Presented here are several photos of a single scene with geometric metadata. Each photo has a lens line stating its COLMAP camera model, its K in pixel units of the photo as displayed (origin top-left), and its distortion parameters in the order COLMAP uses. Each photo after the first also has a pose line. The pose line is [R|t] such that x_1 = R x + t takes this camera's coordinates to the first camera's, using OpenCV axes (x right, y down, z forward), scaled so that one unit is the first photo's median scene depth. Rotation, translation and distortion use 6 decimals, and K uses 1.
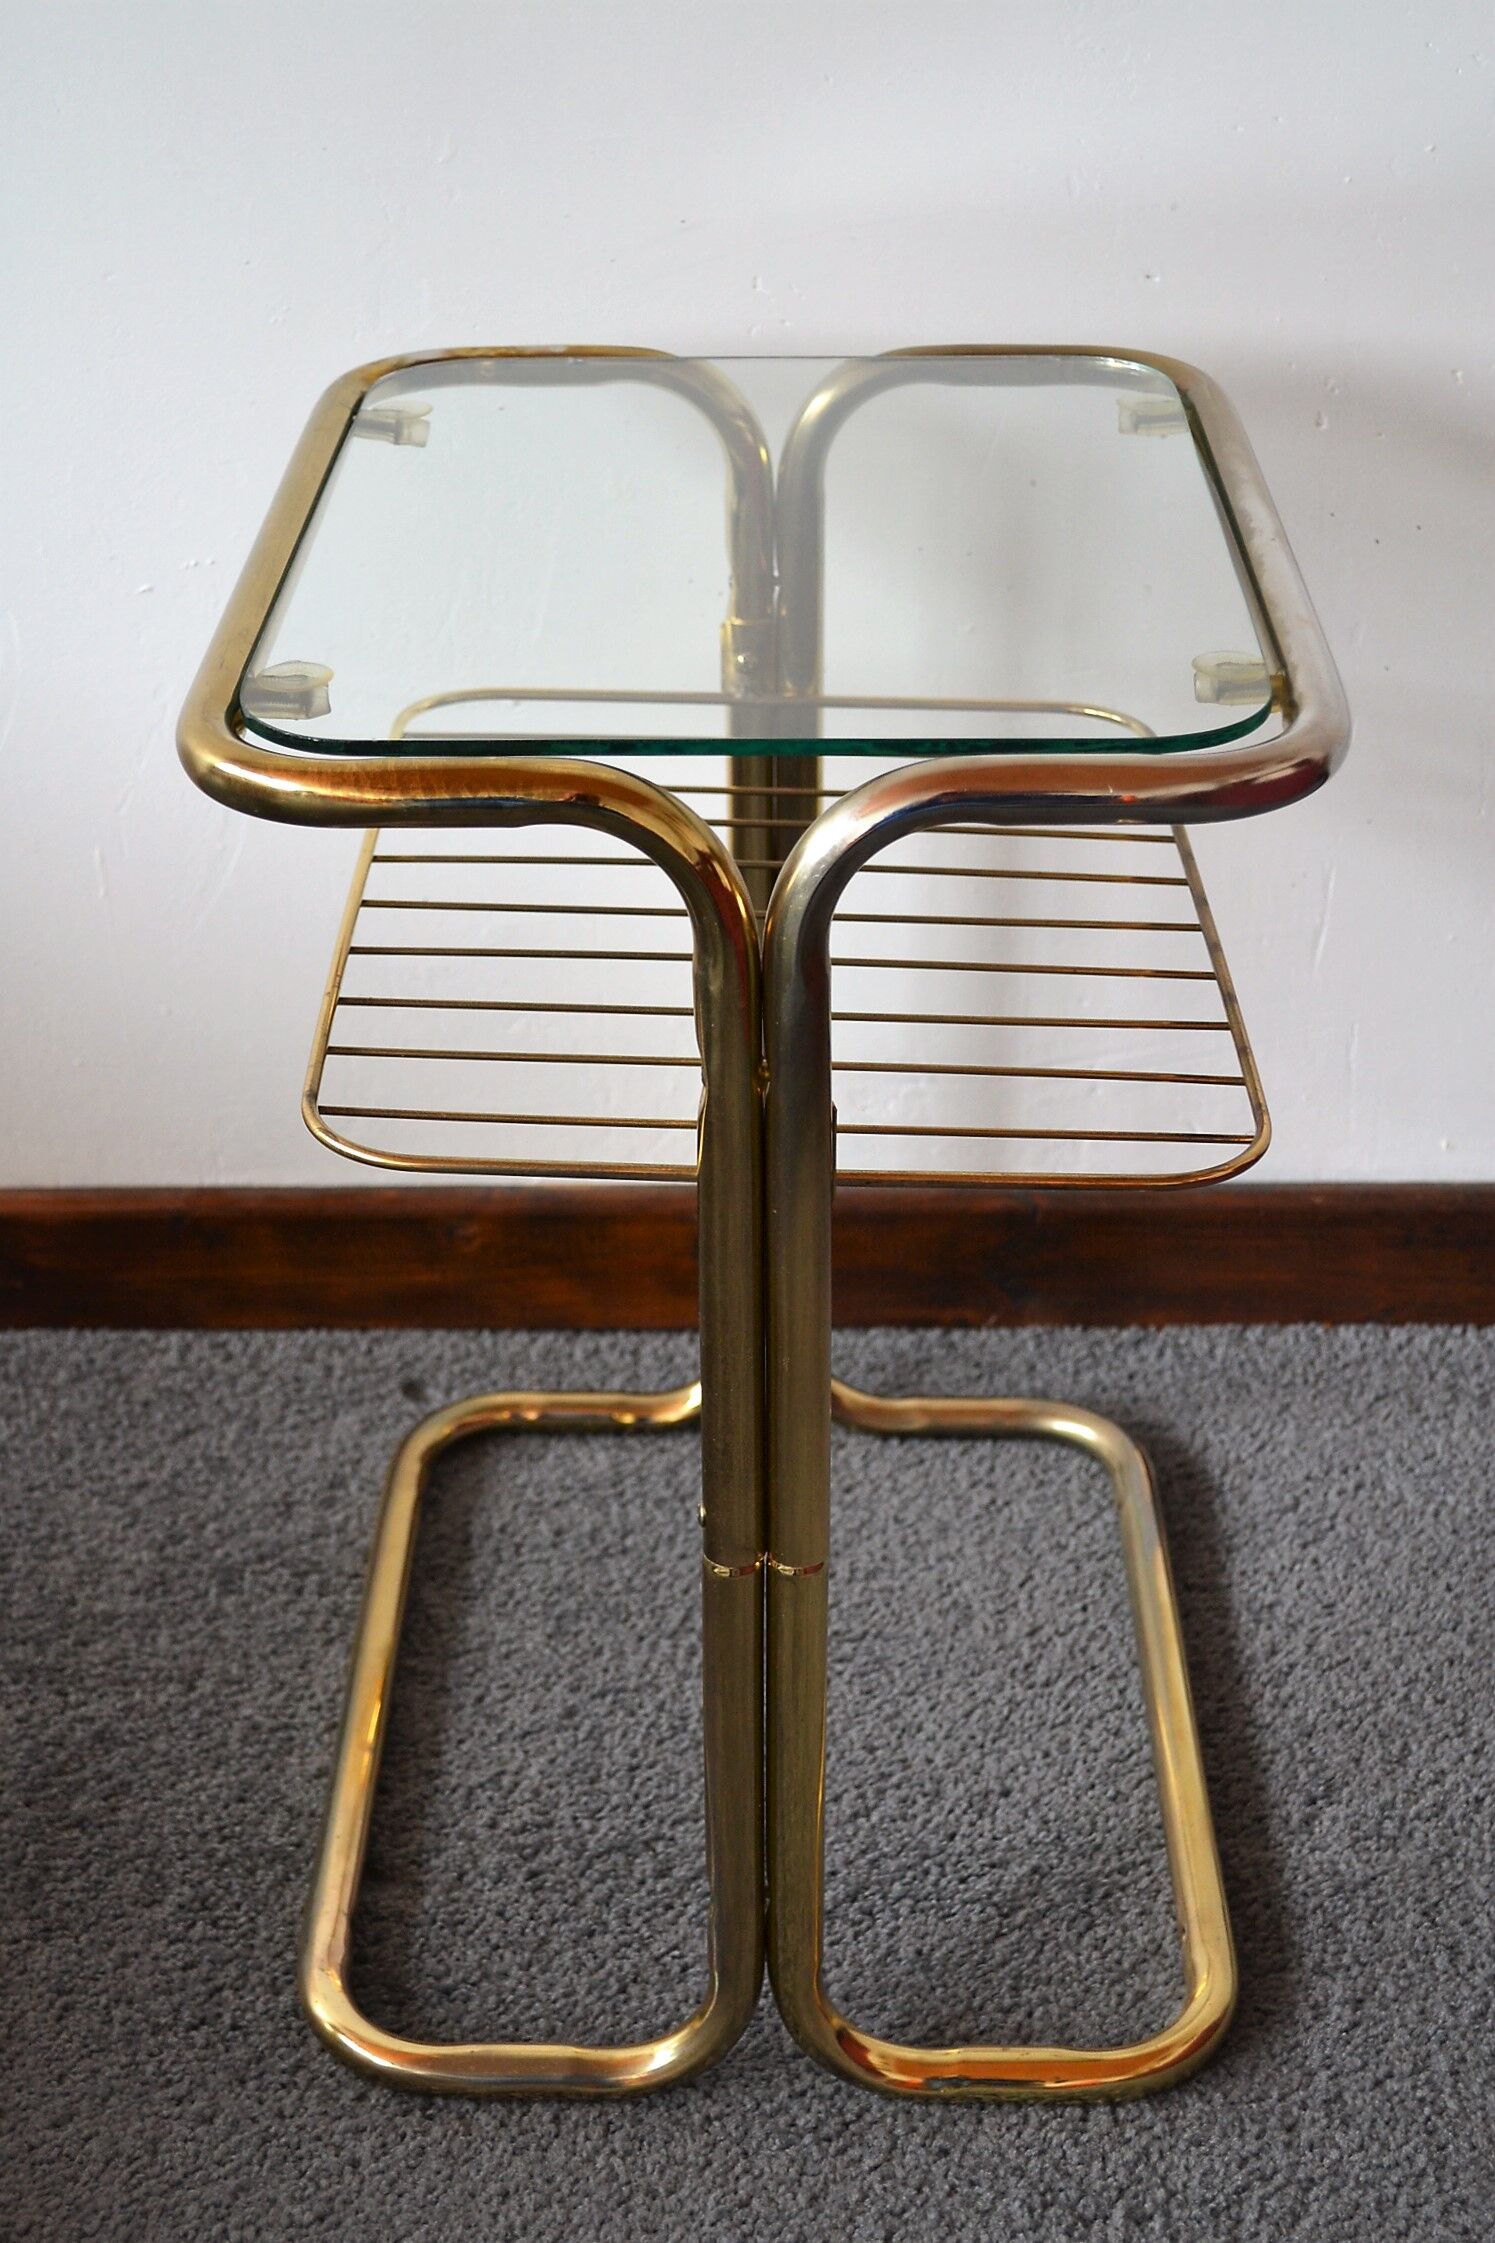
lens RADIAL K [[3309.7, 0, 747.5], [0, 3309.7, 1121.5], [0, 0, 1]] dist [0.009054, -0.055083]
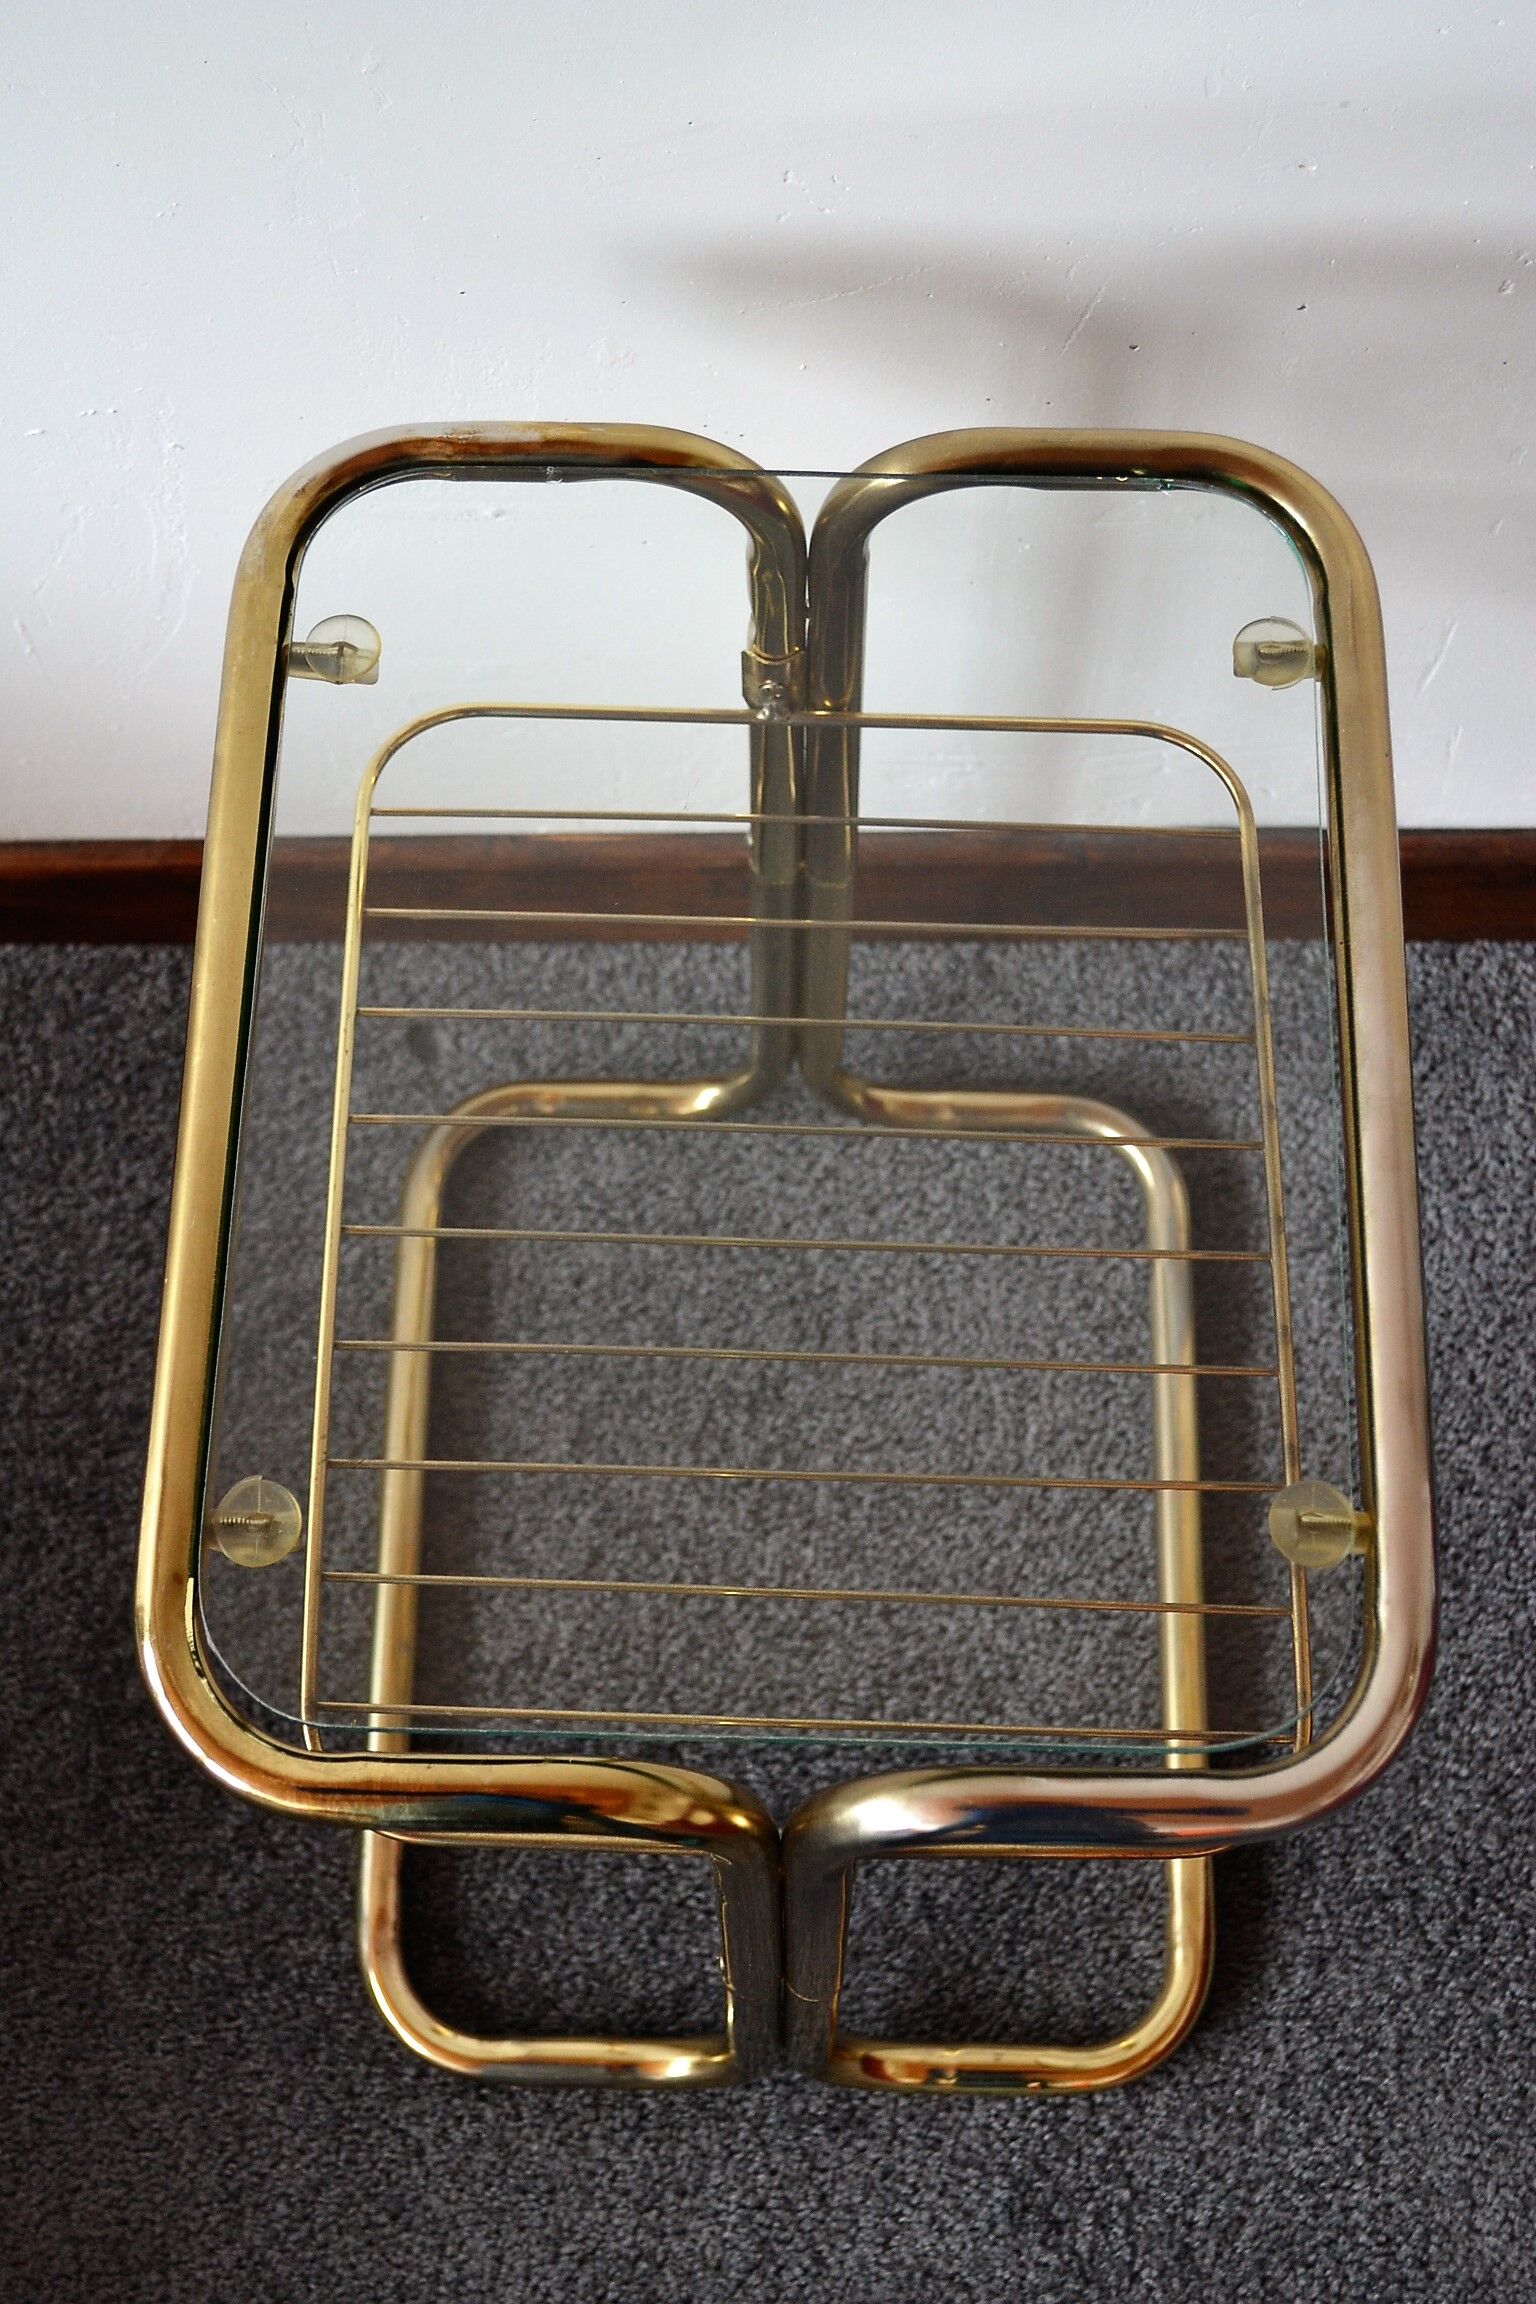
lens RADIAL K [[3298.6, 0, 768.0], [0, 3298.6, 1152.0], [0, 0, 1]] dist [-0.018959, -0.051519]
pose [[0.999981, 0.005930, -0.001543, 0.000643], [-0.003757, 0.792288, 0.610136, -0.592512], [0.004841, -0.610119, 0.792295, 0.288119]]
